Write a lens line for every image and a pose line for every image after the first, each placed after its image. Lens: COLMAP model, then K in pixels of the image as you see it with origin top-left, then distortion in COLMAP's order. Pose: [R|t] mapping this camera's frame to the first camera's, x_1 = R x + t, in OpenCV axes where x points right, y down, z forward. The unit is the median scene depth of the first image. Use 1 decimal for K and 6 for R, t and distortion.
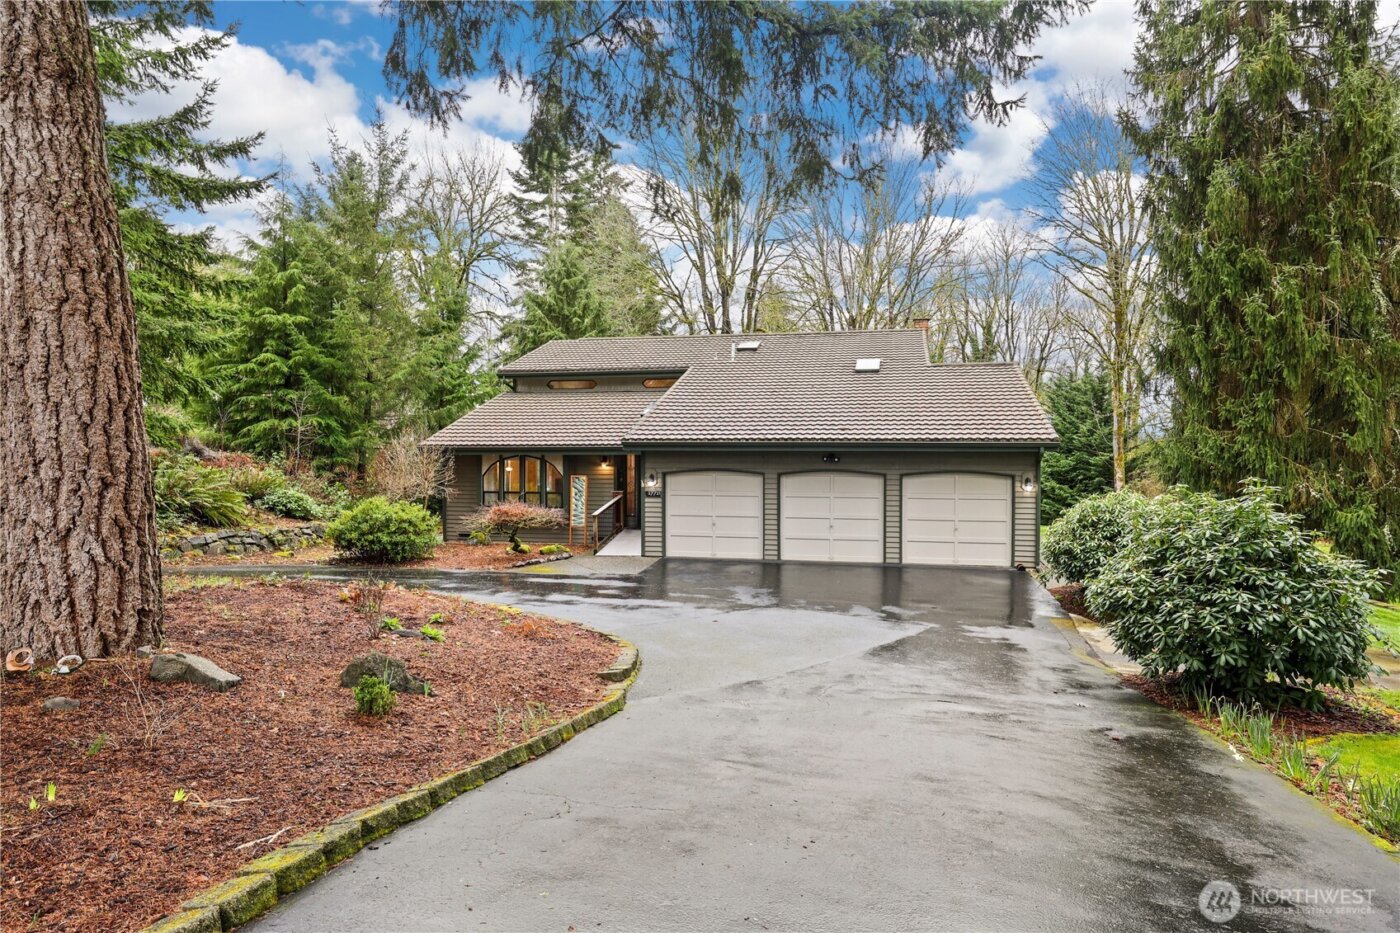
lens RADIAL K [[877.9, 0, 698.4], [0, 877.9, 467.0], [0, 0, 1]] dist [-0.000871, -0.000078]
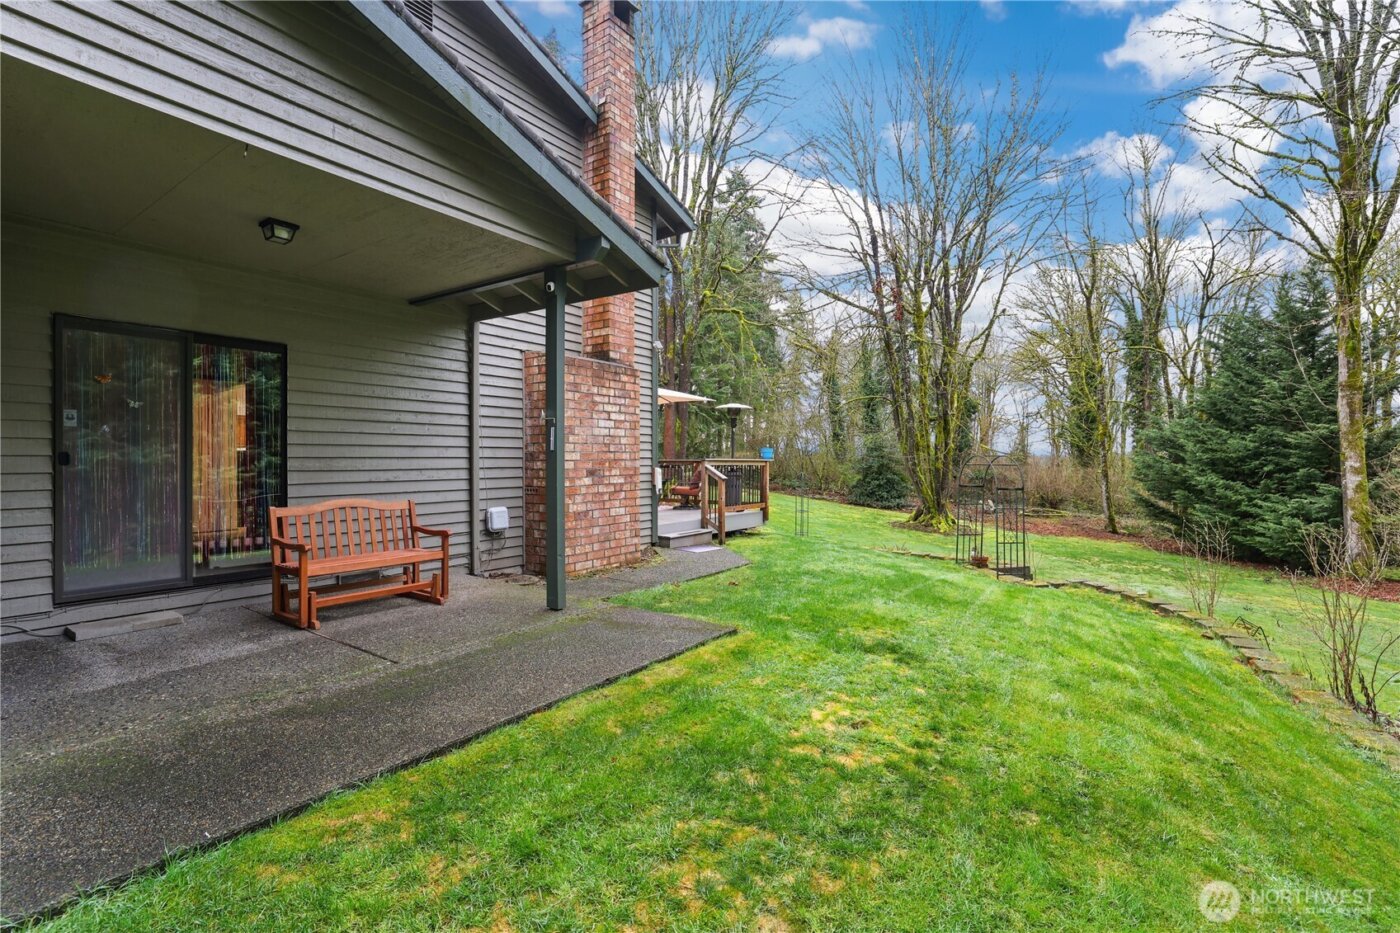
lens RADIAL K [[624.7, 0, 703.1], [0, 624.7, 463.4], [0, 0, 1]] dist [0.000044, -0.000034]
pose [[0.934684, -0.004020, -0.355458, 0.231629], [0.001693, 0.999975, -0.006856, 0.010958], [0.355477, 0.005806, 0.934667, 0.475866]]
